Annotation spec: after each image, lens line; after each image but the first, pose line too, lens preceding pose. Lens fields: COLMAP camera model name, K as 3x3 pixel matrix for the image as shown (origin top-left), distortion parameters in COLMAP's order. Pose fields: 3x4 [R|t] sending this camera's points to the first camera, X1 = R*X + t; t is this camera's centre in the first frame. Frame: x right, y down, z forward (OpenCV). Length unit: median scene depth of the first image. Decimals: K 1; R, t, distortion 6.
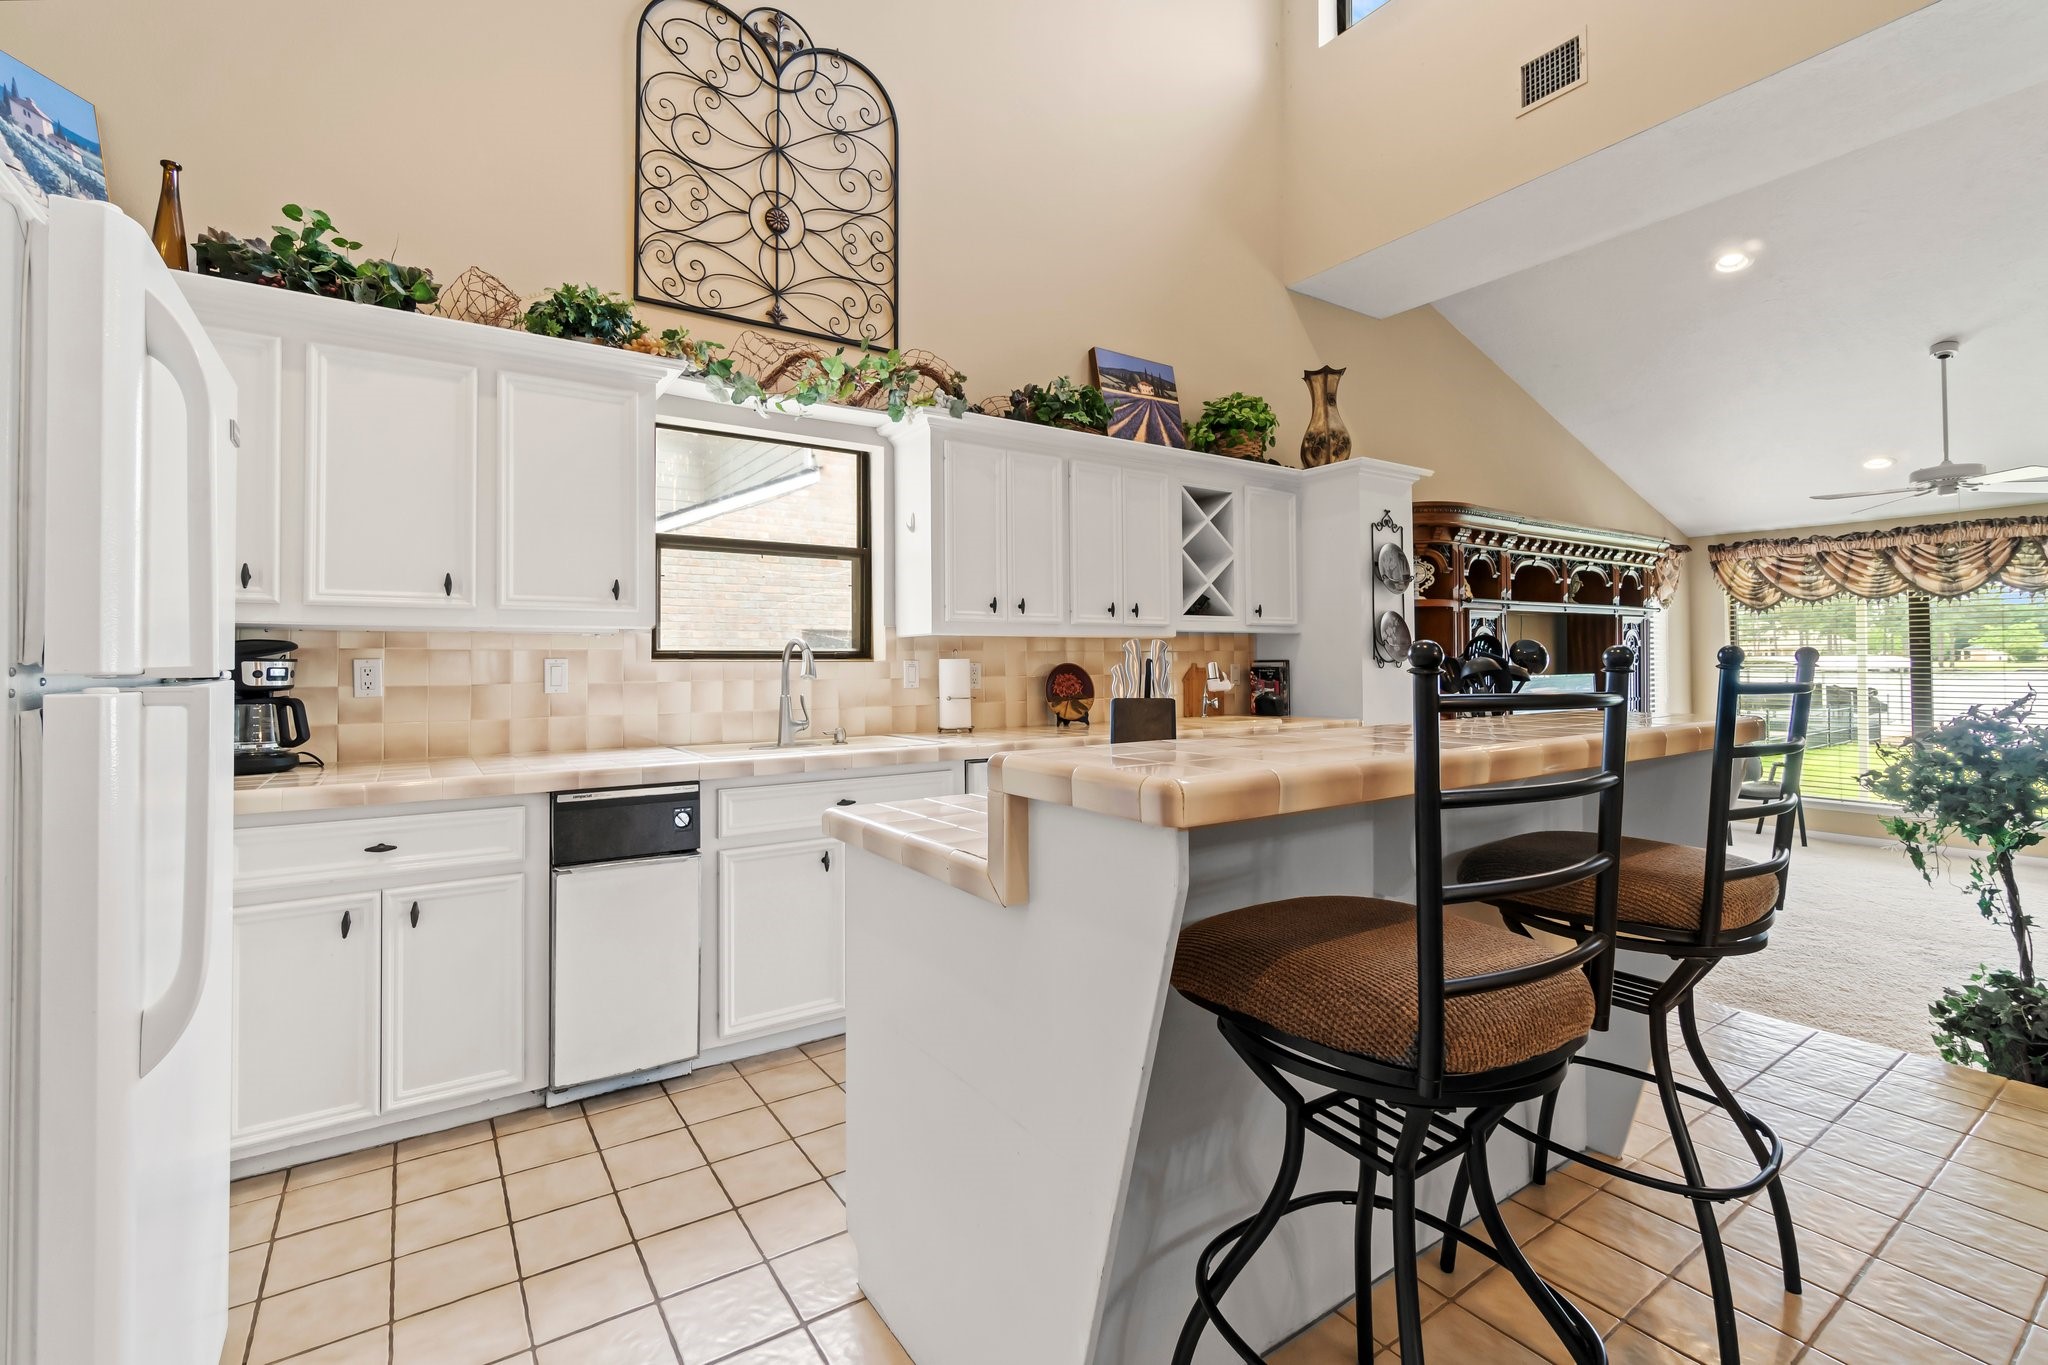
lens RADIAL K [[885.2, 0, 1012.2], [0, 885.2, 647.9], [0, 0, 1]] dist [-0.003501, 0.000141]
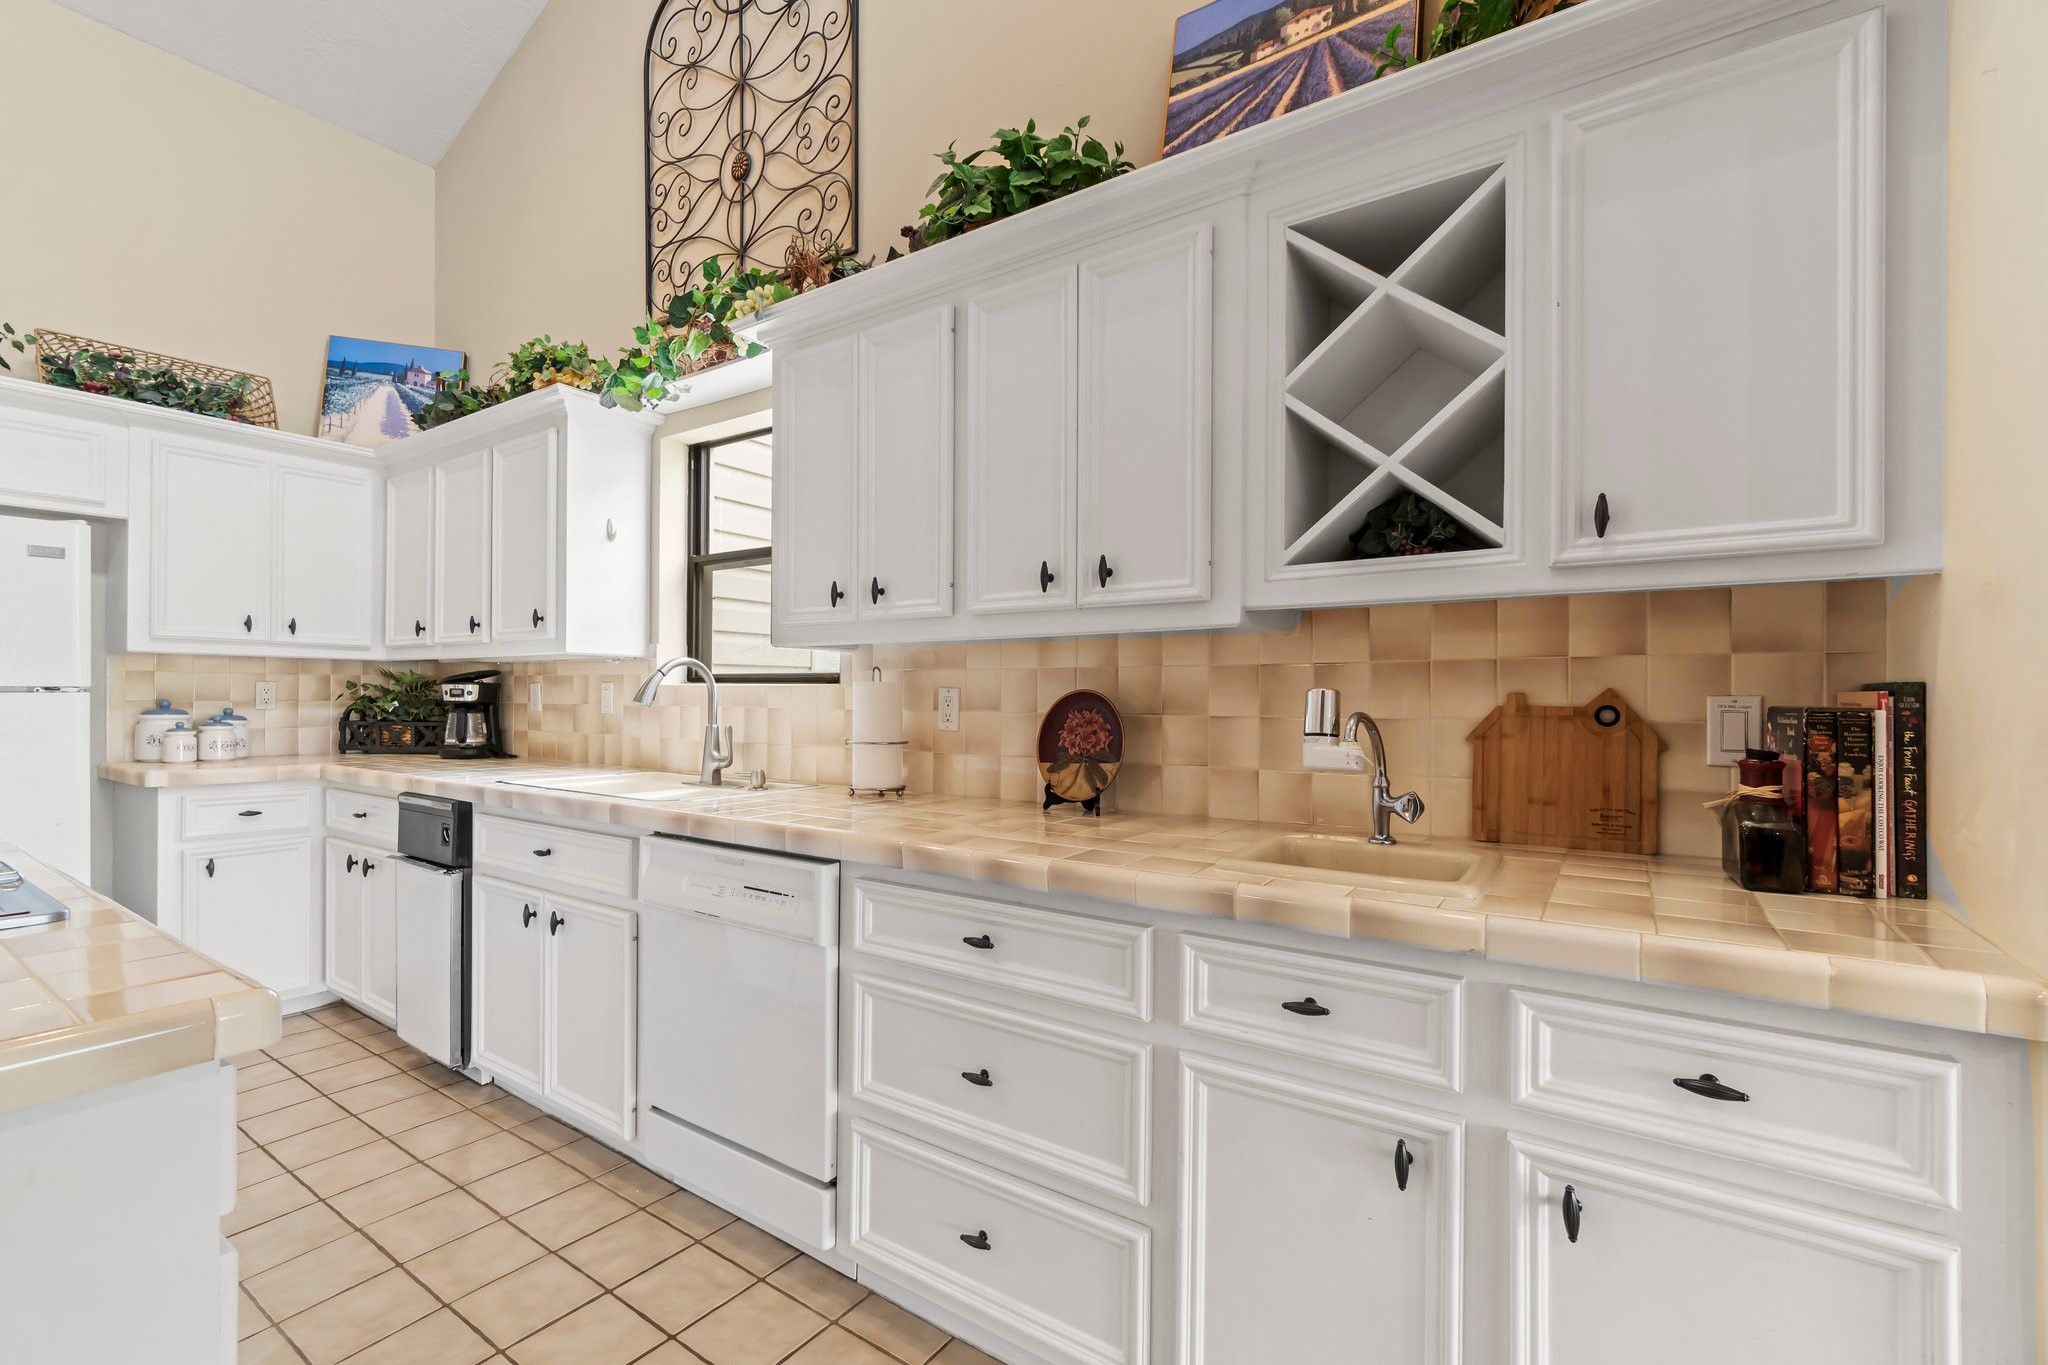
lens RADIAL K [[902.1, 0, 1013.3], [0, 902.1, 693.2], [0, 0, 1]] dist [-0.003293, 0.000092]
pose [[0.359489, 0.007951, -0.933115, 0.589973], [0.011378, 0.999852, 0.012903, 0.013447], [0.933080, -0.015255, 0.359346, 0.853442]]
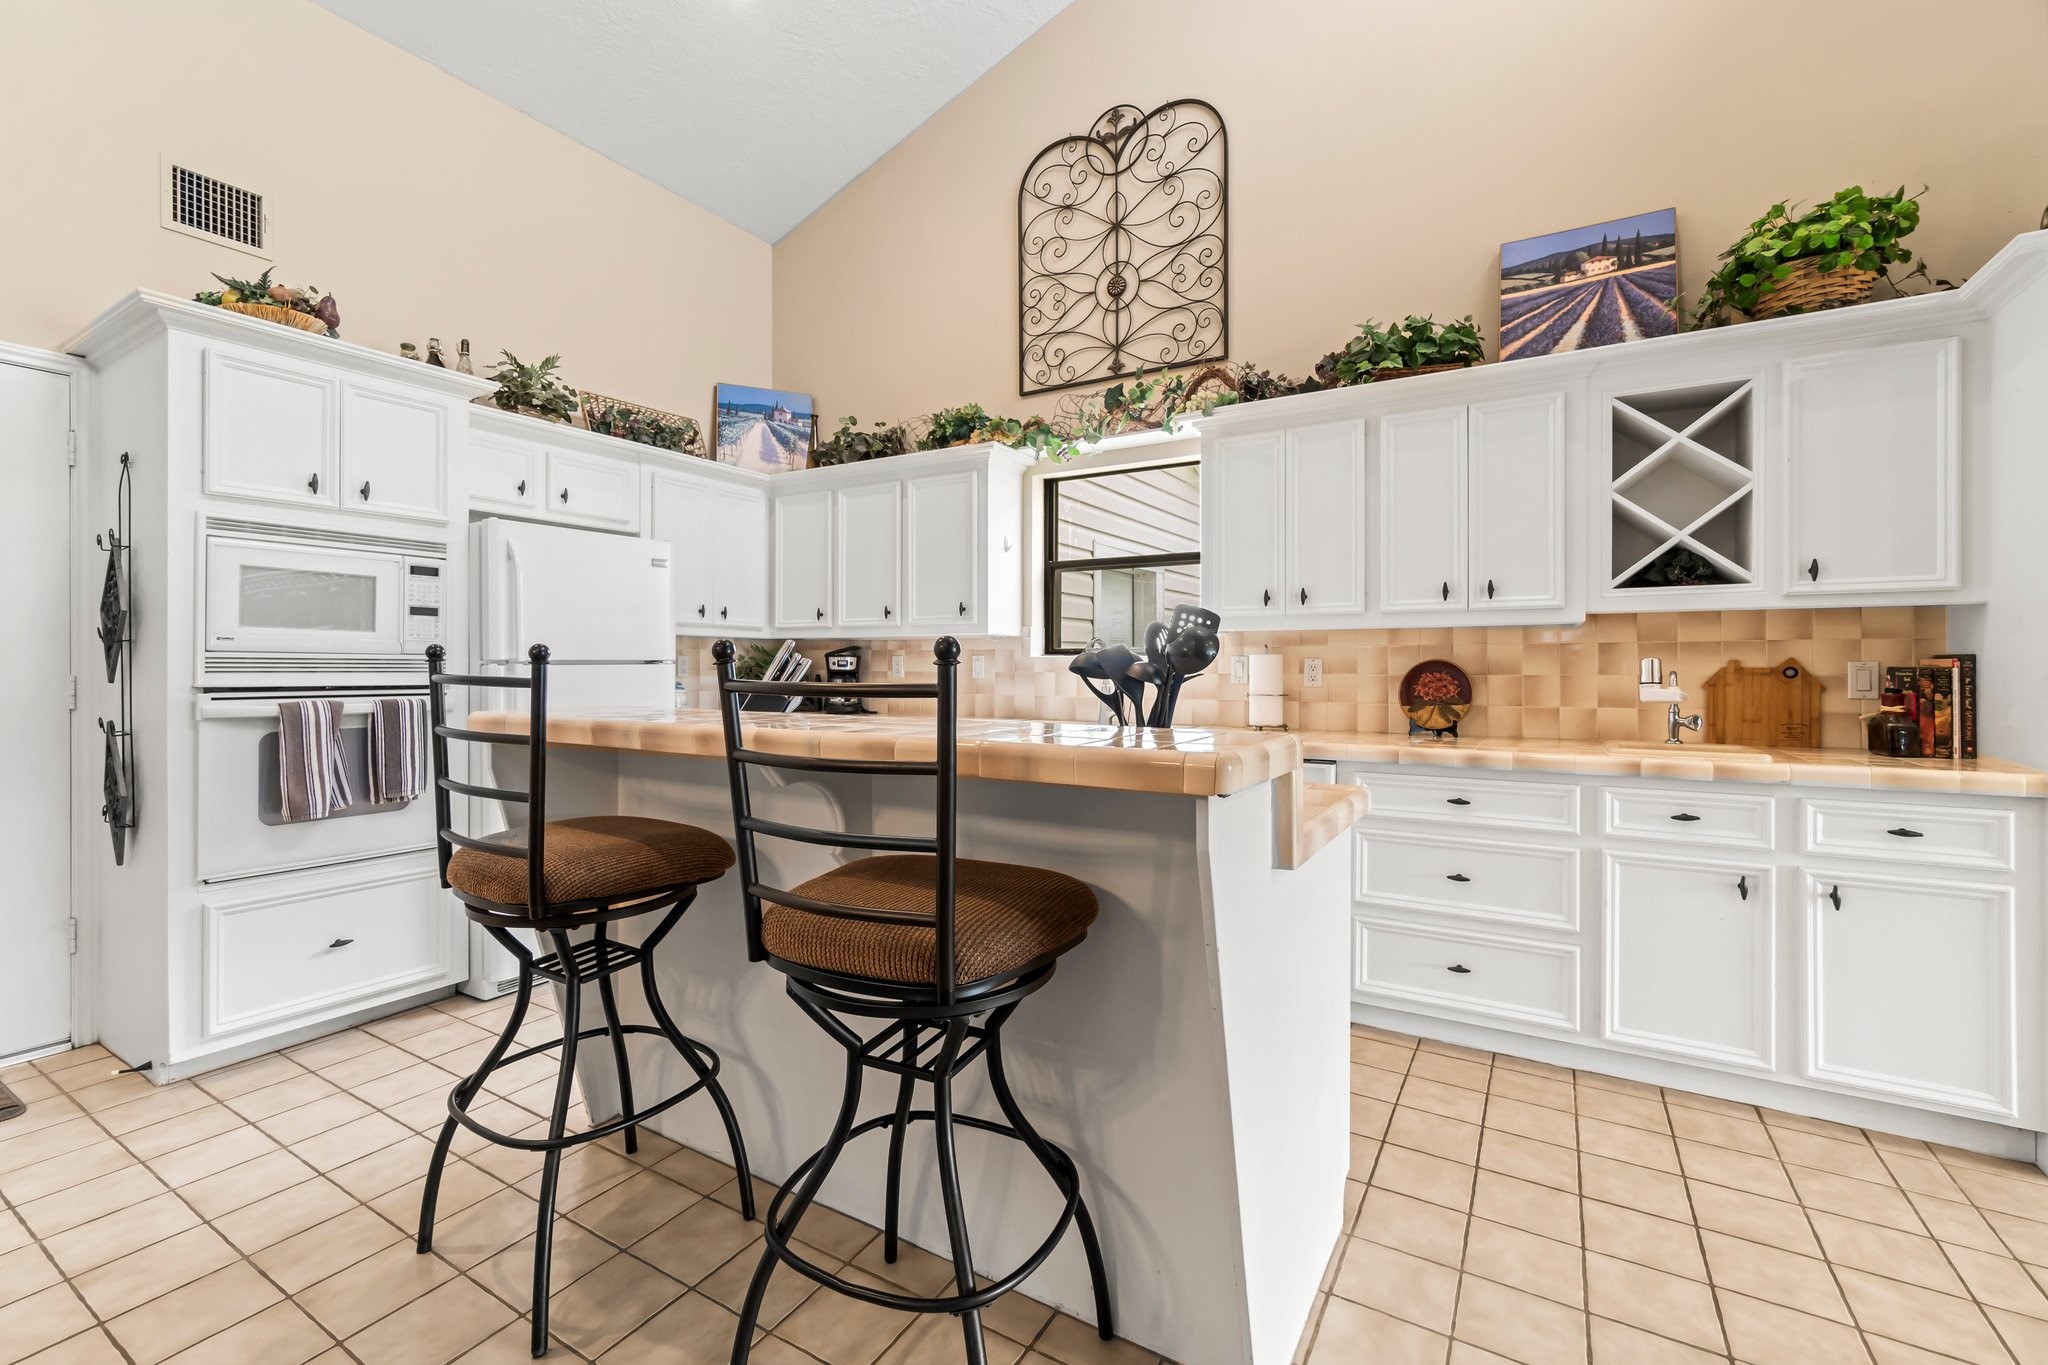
lens RADIAL K [[895.2, 0, 1019.3], [0, 895.2, 663.8], [0, 0, 1]] dist [-0.000529, 0.000174]
pose [[0.420765, 0.007409, -0.907139, 0.714596], [0.014395, 0.999786, 0.014842, 0.003997], [0.907056, -0.019303, 0.420568, 0.336922]]
